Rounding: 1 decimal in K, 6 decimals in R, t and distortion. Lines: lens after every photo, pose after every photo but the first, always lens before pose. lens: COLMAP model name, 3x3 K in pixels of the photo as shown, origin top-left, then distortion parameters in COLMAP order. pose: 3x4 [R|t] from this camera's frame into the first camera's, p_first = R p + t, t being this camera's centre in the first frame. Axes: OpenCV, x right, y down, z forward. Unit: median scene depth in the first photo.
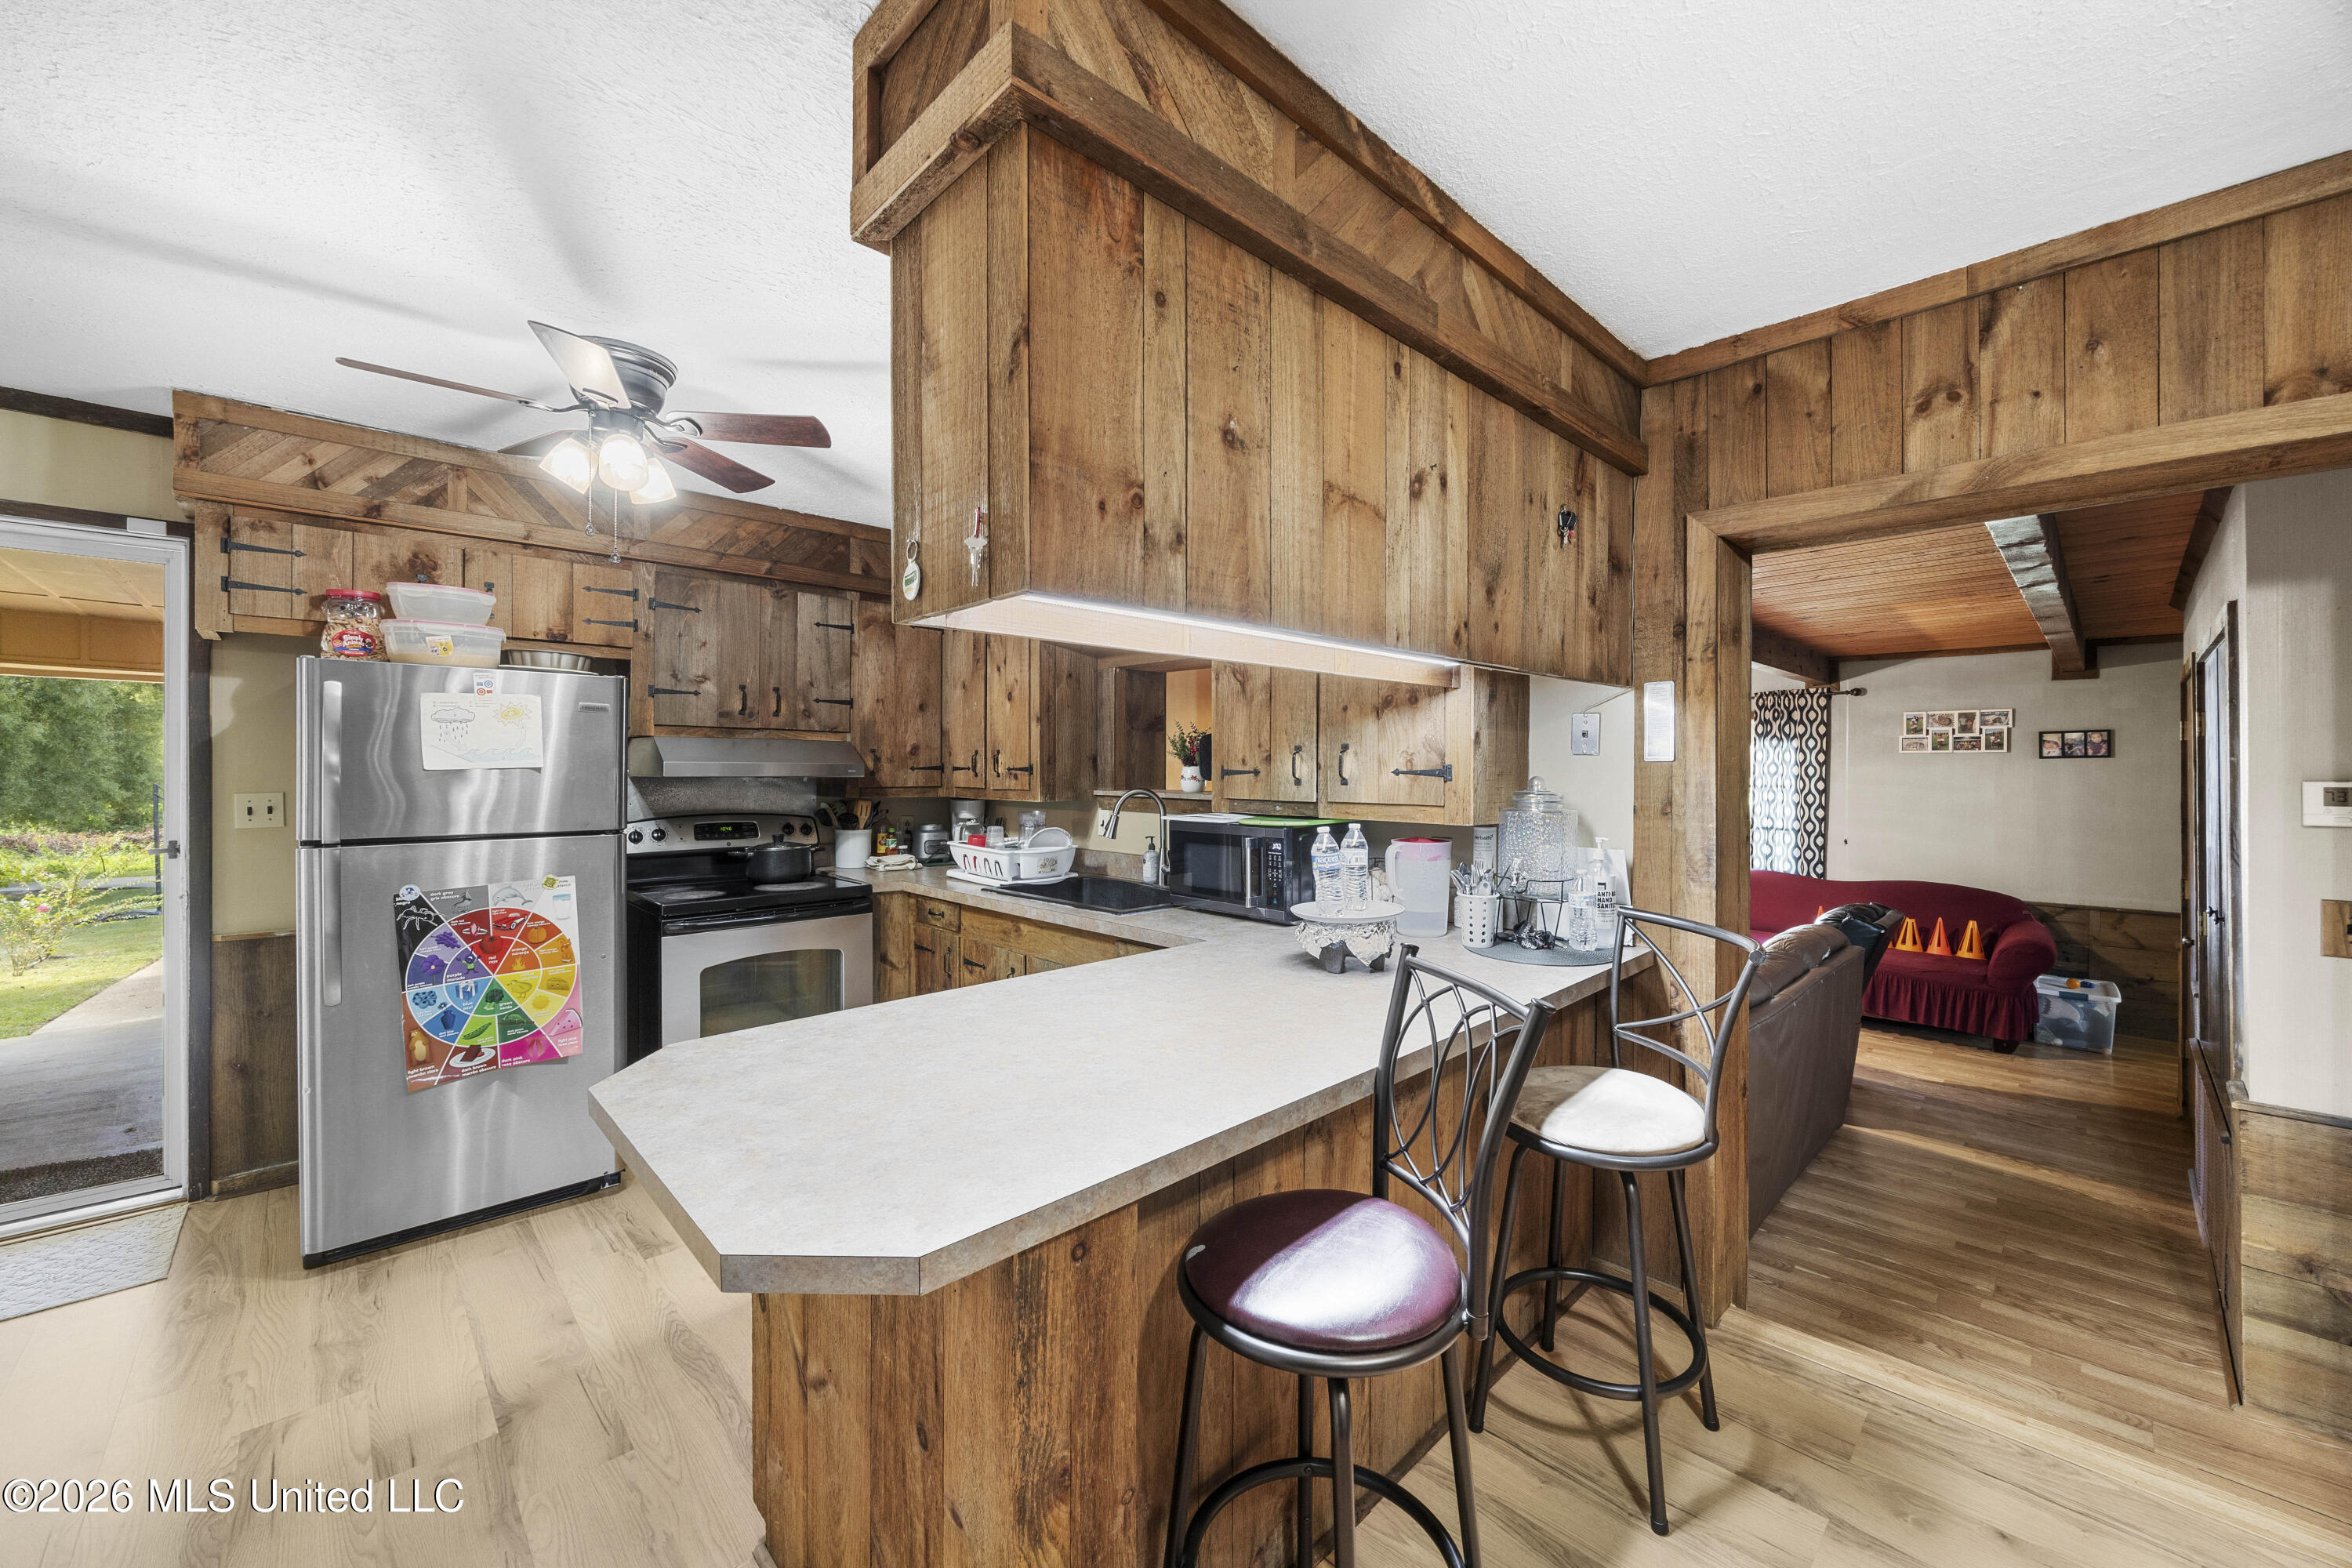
lens RADIAL K [[893.7, 0, 1187.5], [0, 893.7, 776.3], [0, 0, 1]] dist [-0.001659, -0.001398]
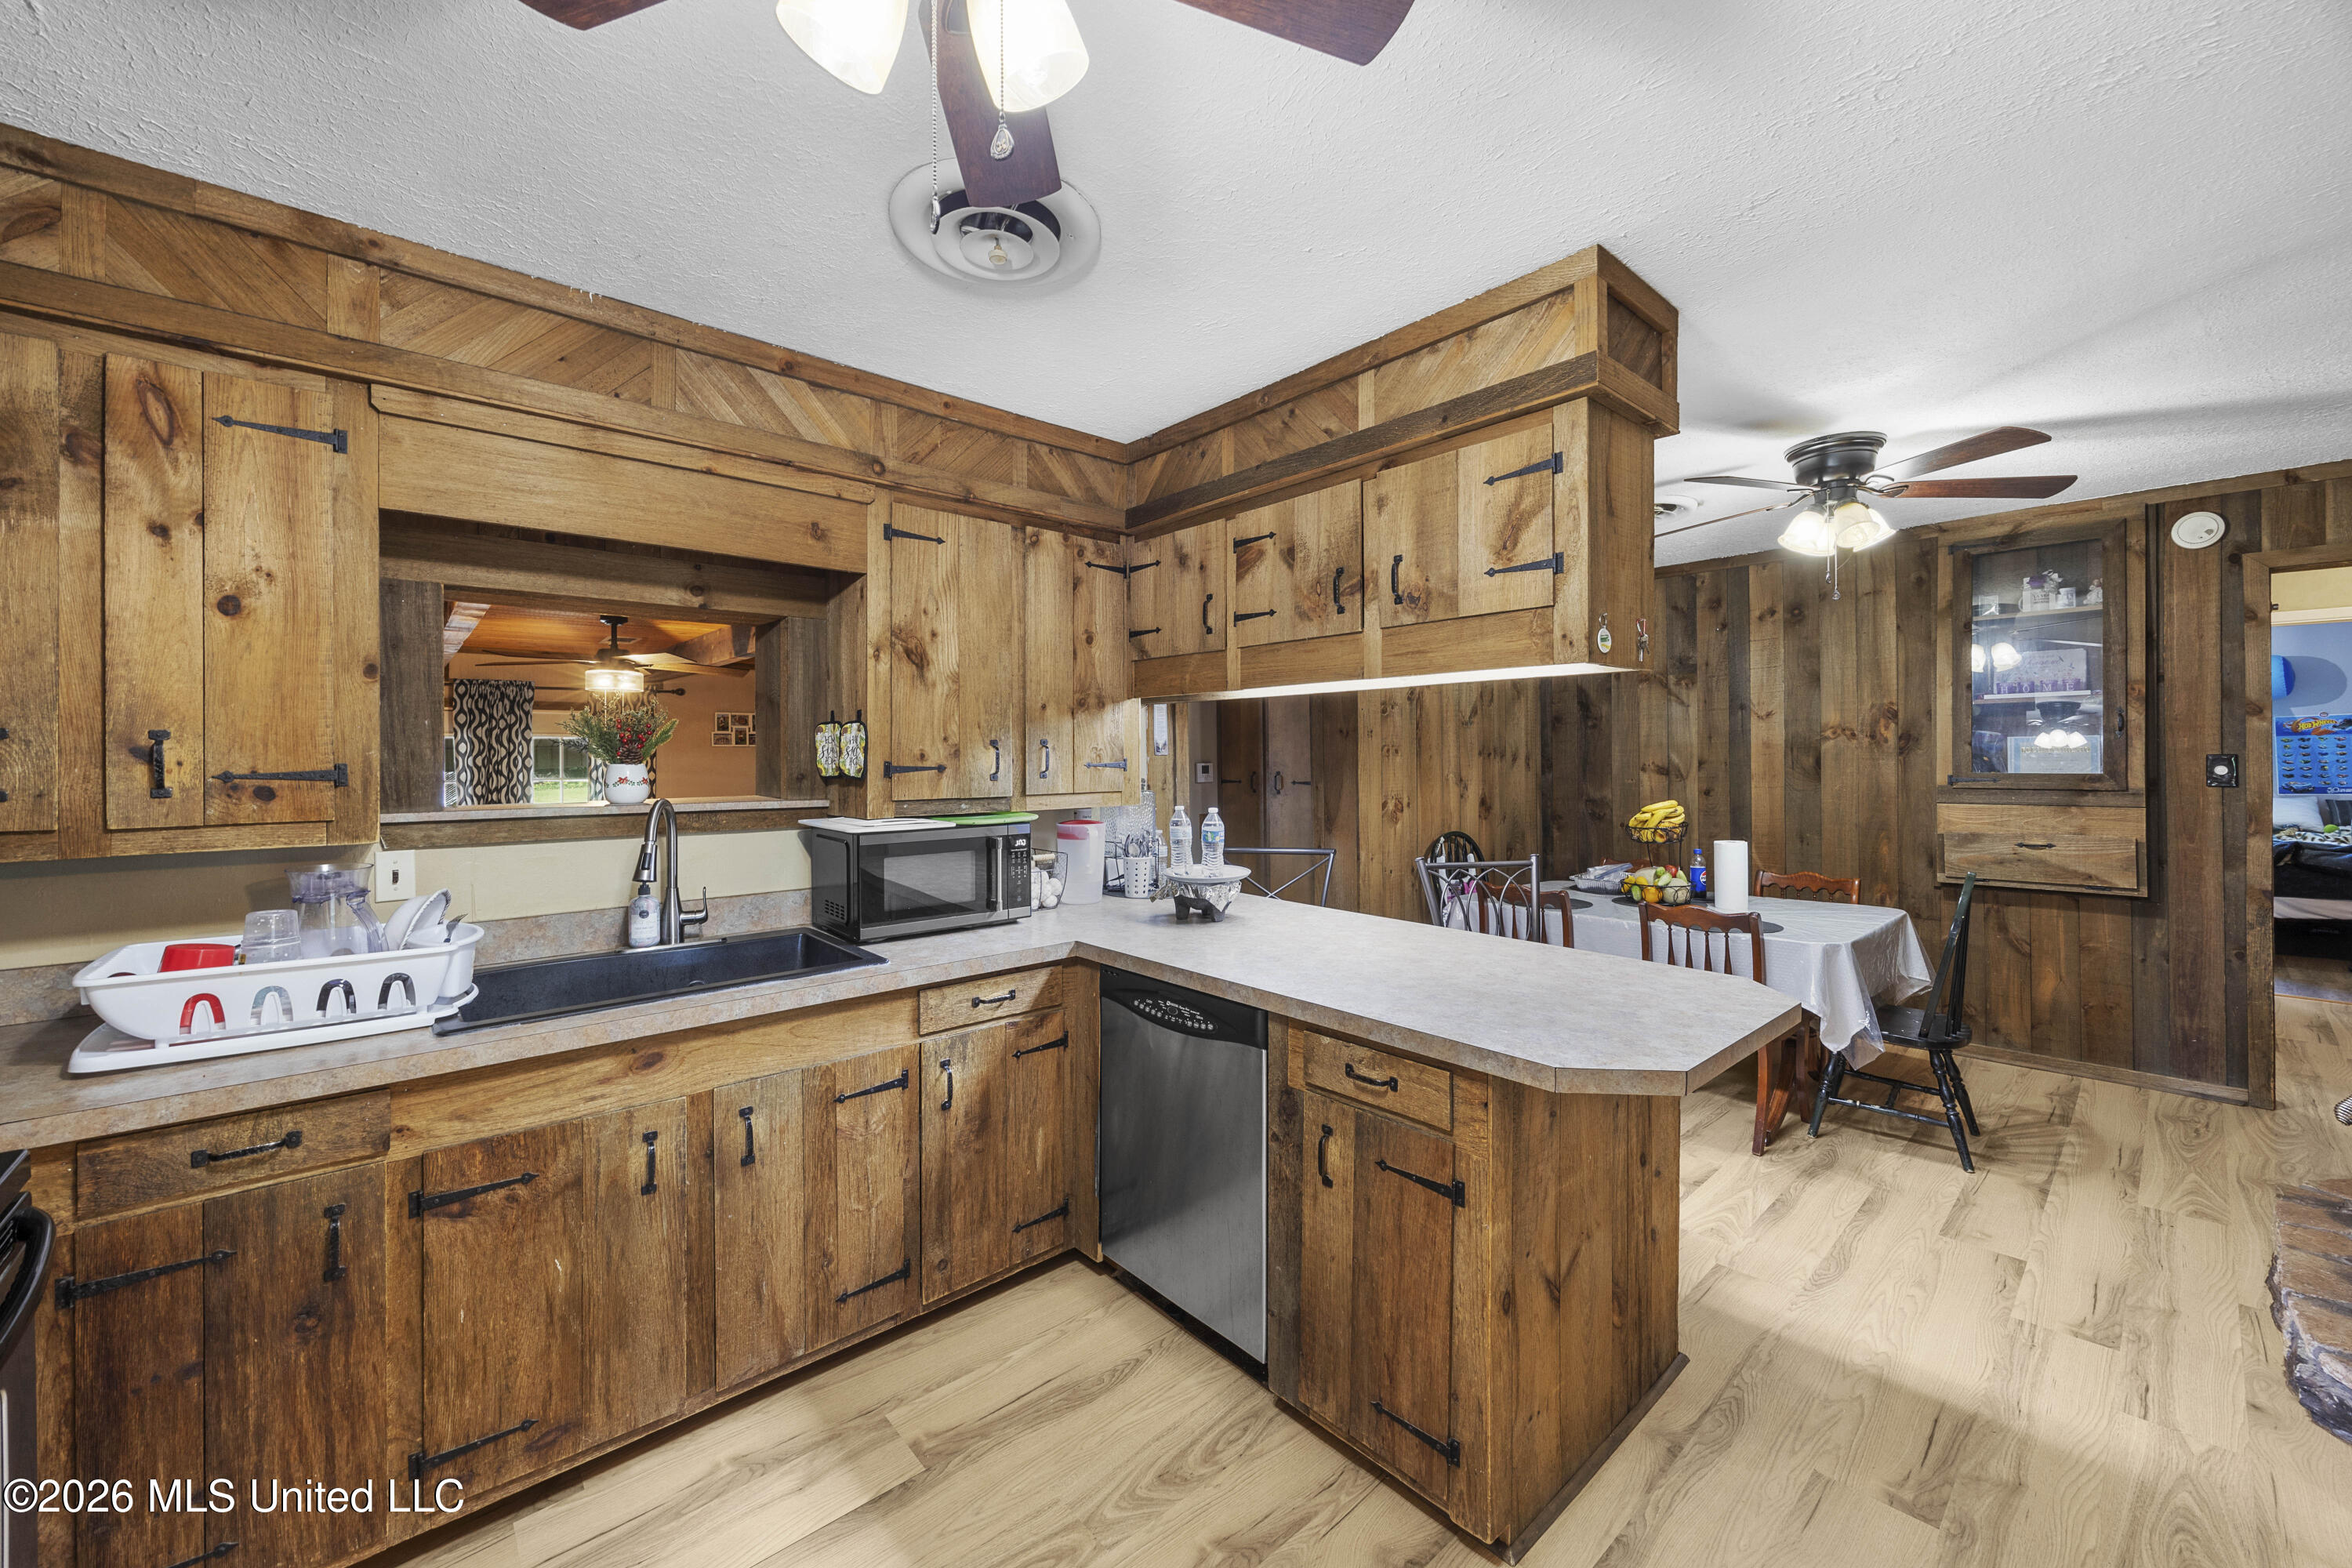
lens RADIAL K [[893.7, 0, 1192.2], [0, 893.7, 757.5], [0, 0, 1]] dist [-0.001659, -0.001398]
pose [[0.044038, -0.005979, 0.999012, -0.784361], [0.017274, 0.999837, 0.005222, -0.015626], [-0.998881, 0.017027, 0.044134, 0.686442]]
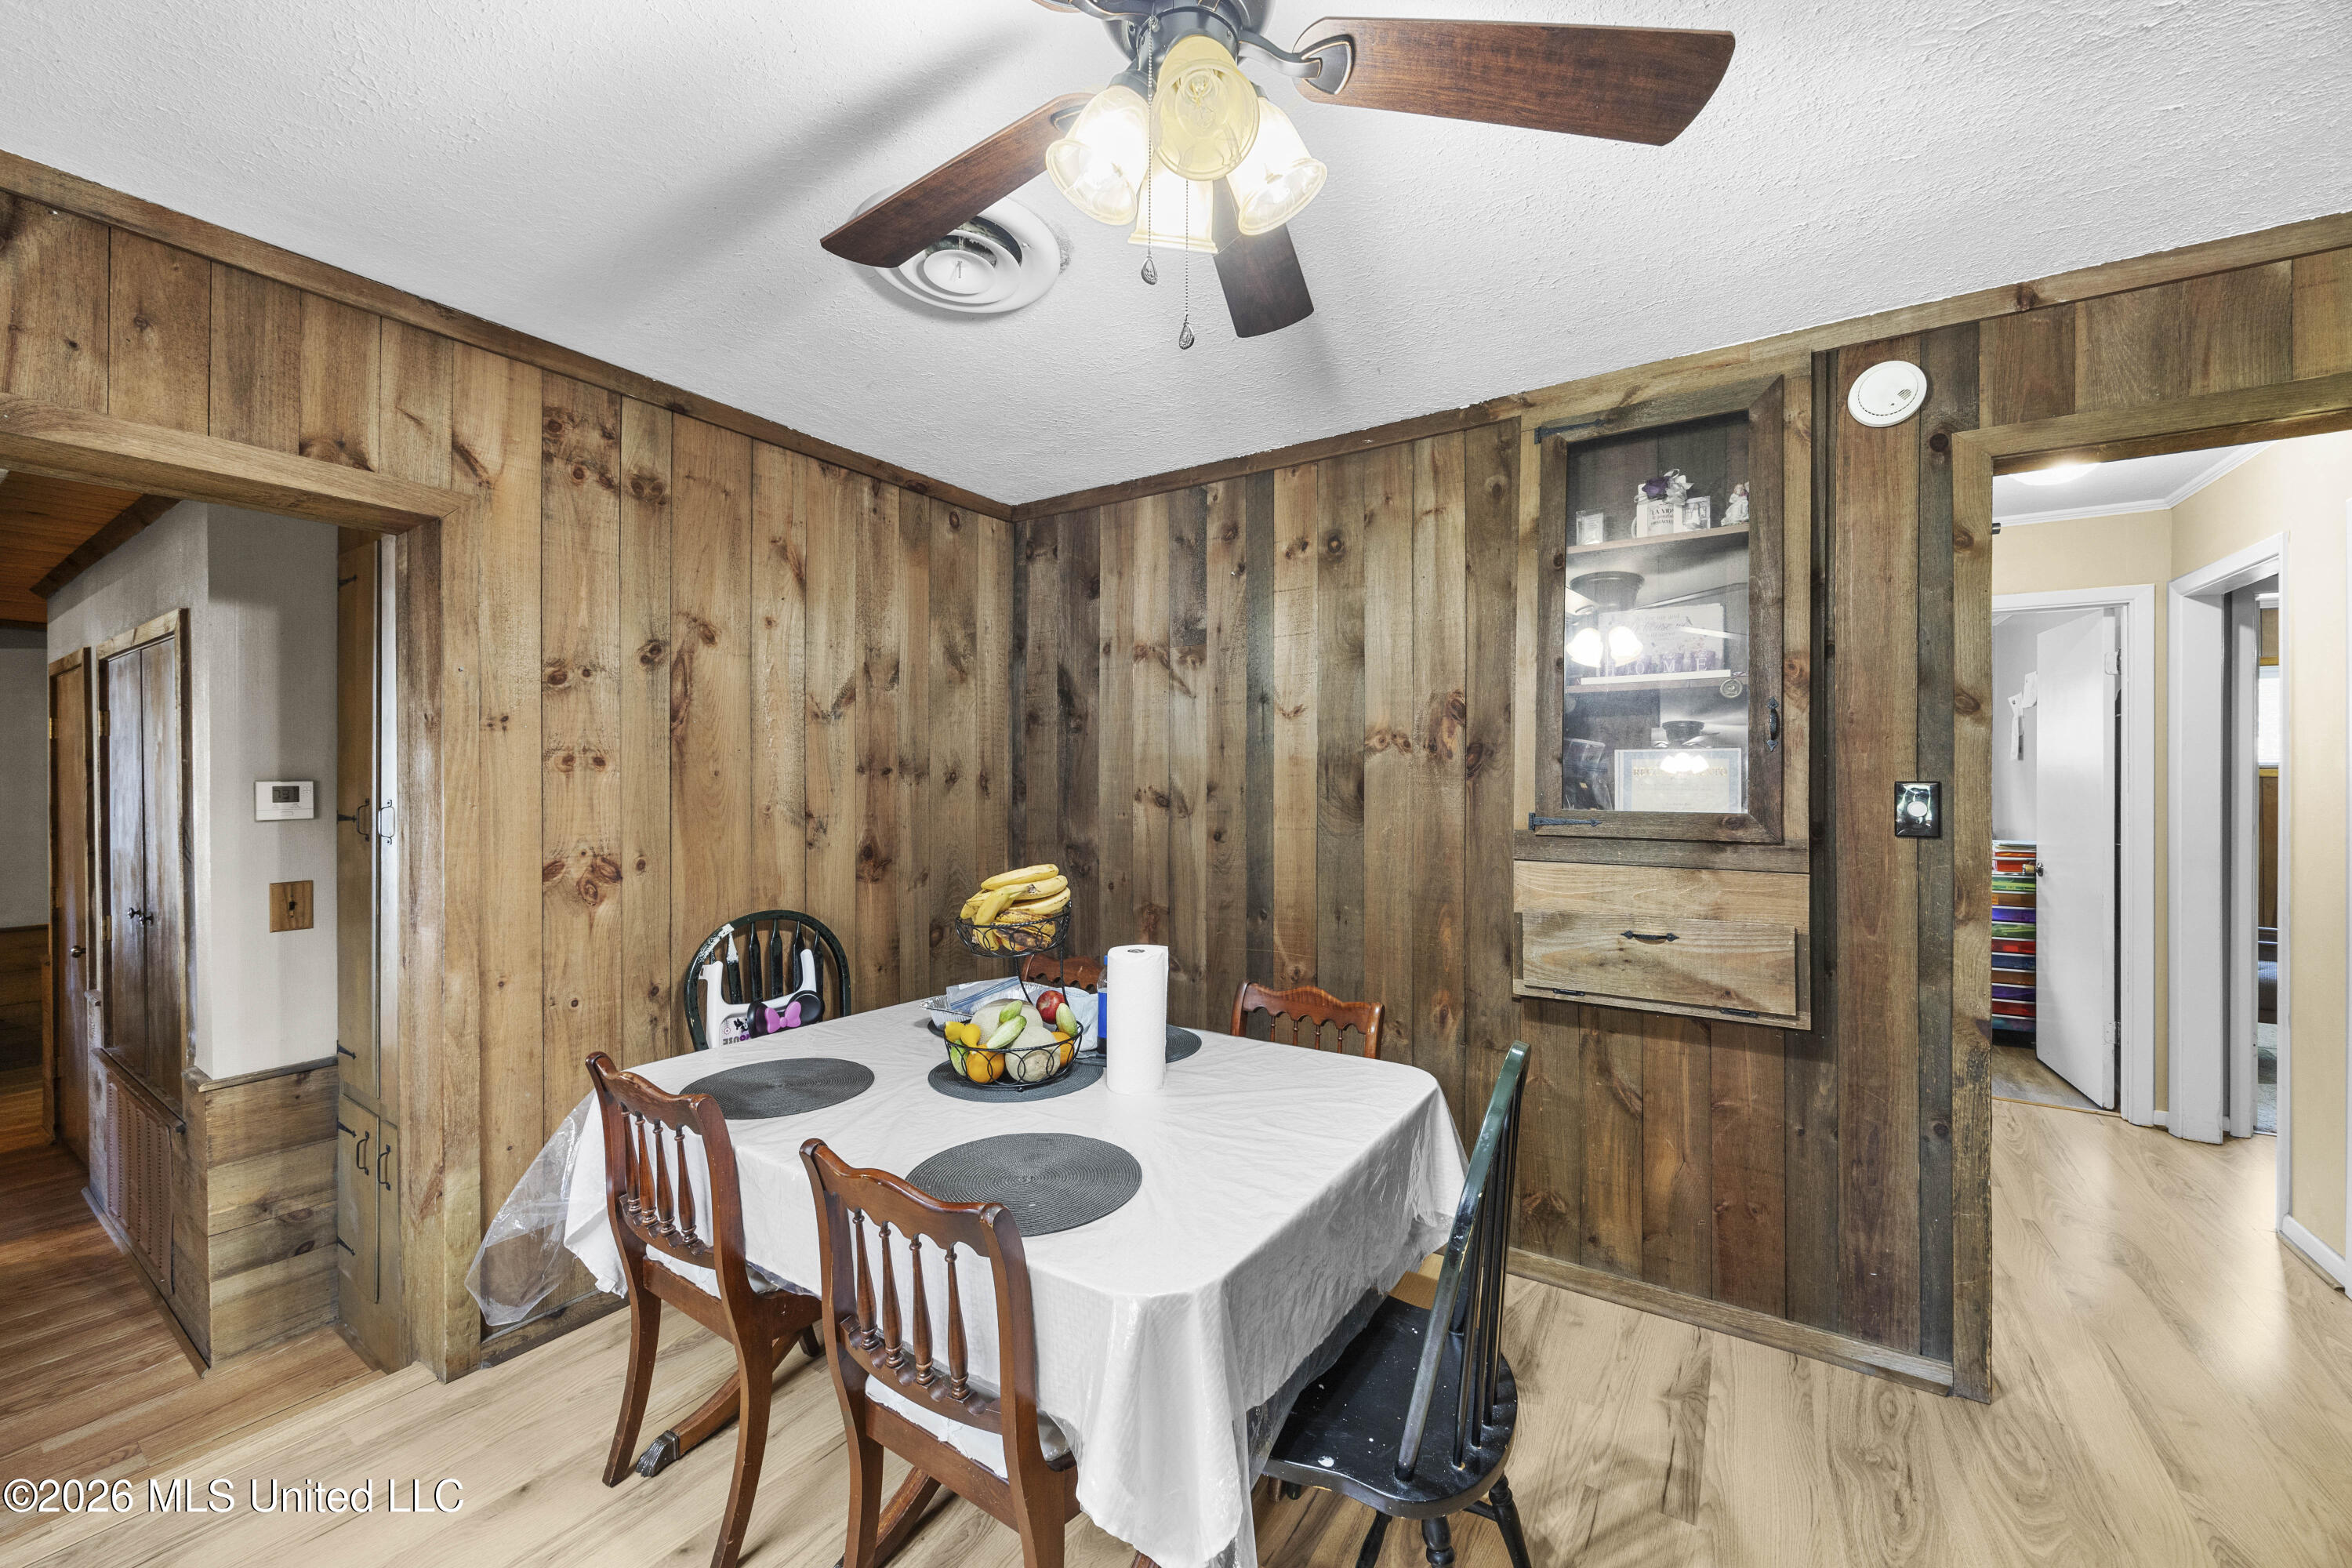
lens RADIAL K [[893.7, 0, 1186.9], [0, 893.7, 776.1], [0, 0, 1]] dist [-0.001659, -0.001398]
pose [[-0.220872, -0.005055, 0.975290, -0.135806], [0.005069, 0.999967, 0.006330, -0.002414], [-0.975290, 0.006342, -0.220839, 0.113350]]
